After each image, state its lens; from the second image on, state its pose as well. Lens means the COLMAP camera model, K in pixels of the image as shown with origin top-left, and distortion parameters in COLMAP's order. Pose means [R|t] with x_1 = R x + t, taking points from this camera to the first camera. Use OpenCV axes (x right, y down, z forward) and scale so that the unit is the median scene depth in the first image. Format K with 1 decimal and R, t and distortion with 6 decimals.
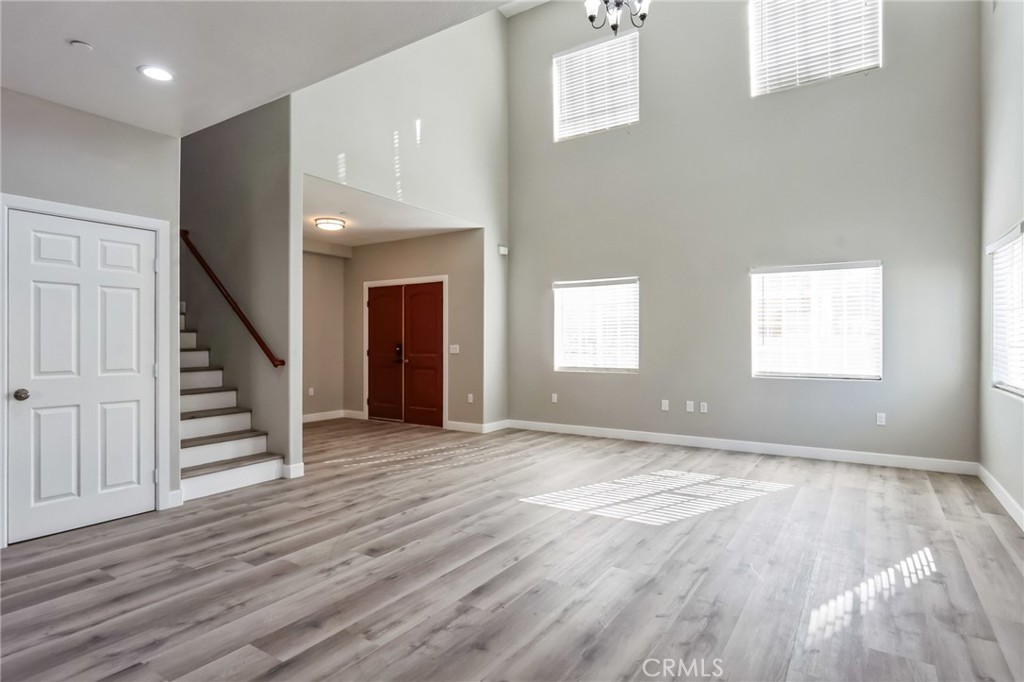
lens RADIAL K [[541.9, 0, 513.2], [0, 541.9, 339.2], [0, 0, 1]] dist [-0.005767, 0.002397]
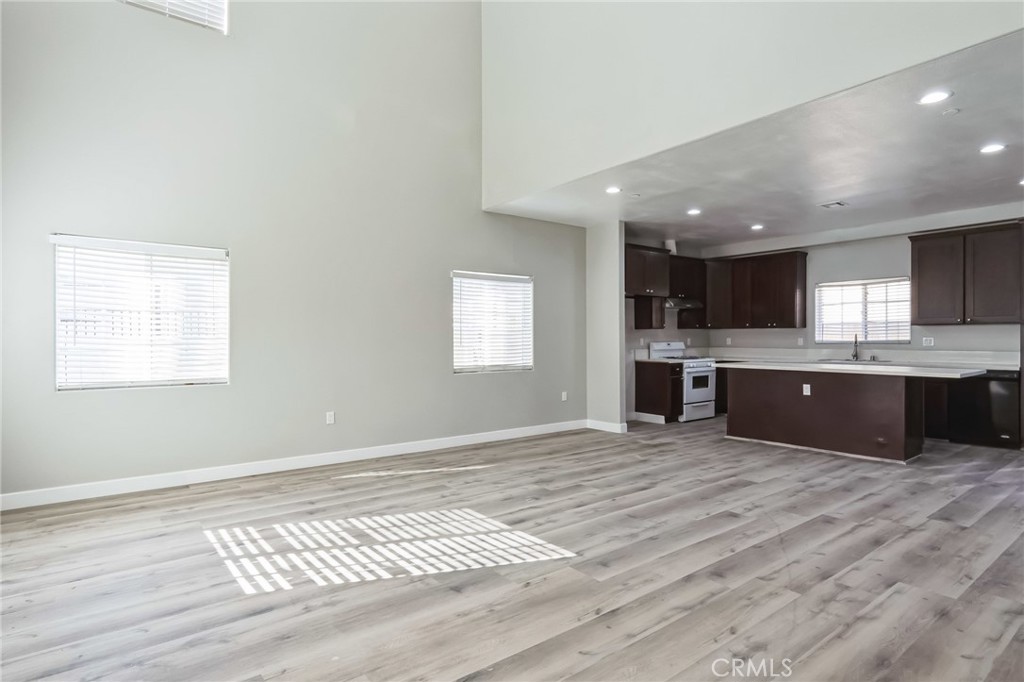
lens RADIAL K [[541.9, 0, 499.3], [0, 541.9, 335.8], [0, 0, 1]] dist [-0.005767, 0.002397]
pose [[-0.936946, 0.004305, 0.349447, -0.145285], [0.001039, 0.999954, -0.009532, 0.007536], [-0.349471, -0.008568, -0.936908, 1.710101]]
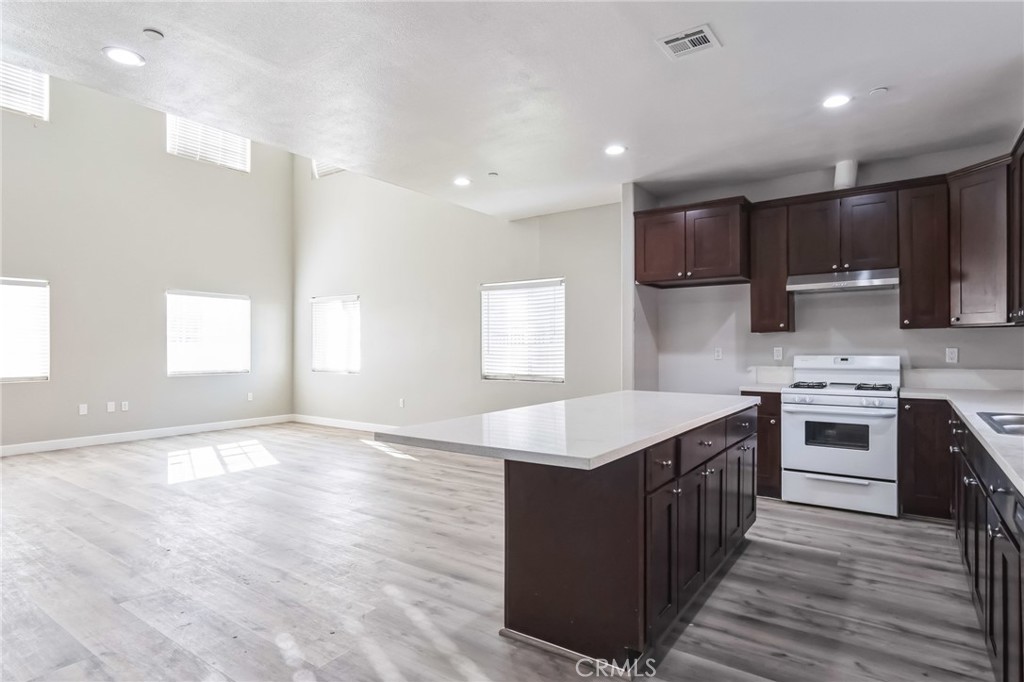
lens RADIAL K [[541.9, 0, 508.5], [0, 541.9, 348.5], [0, 0, 1]] dist [-0.005767, 0.002397]
pose [[0.044383, -0.003350, 0.999009, -1.116020], [-0.003439, 0.999988, 0.003506, -0.001795], [-0.999009, -0.003591, 0.044371, 0.221719]]
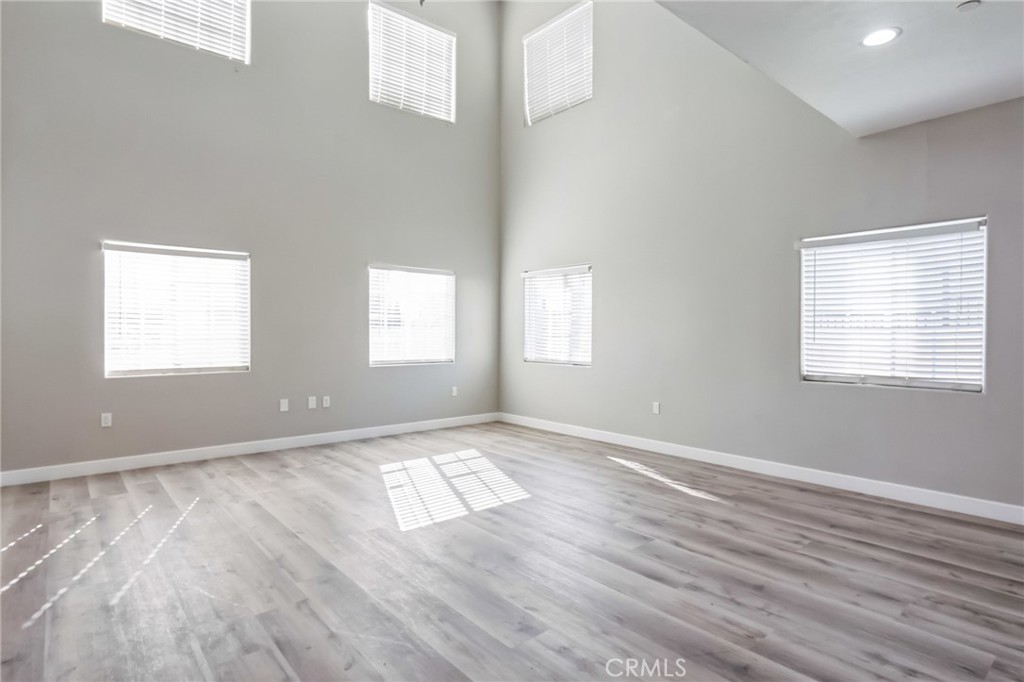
lens RADIAL K [[541.9, 0, 518.8], [0, 541.9, 335.2], [0, 0, 1]] dist [-0.005767, 0.002397]
pose [[0.283415, -0.004707, 0.958986, -0.703331], [-0.005757, 0.999962, 0.006610, 0.000933], [-0.958980, -0.007394, 0.283377, 0.606262]]
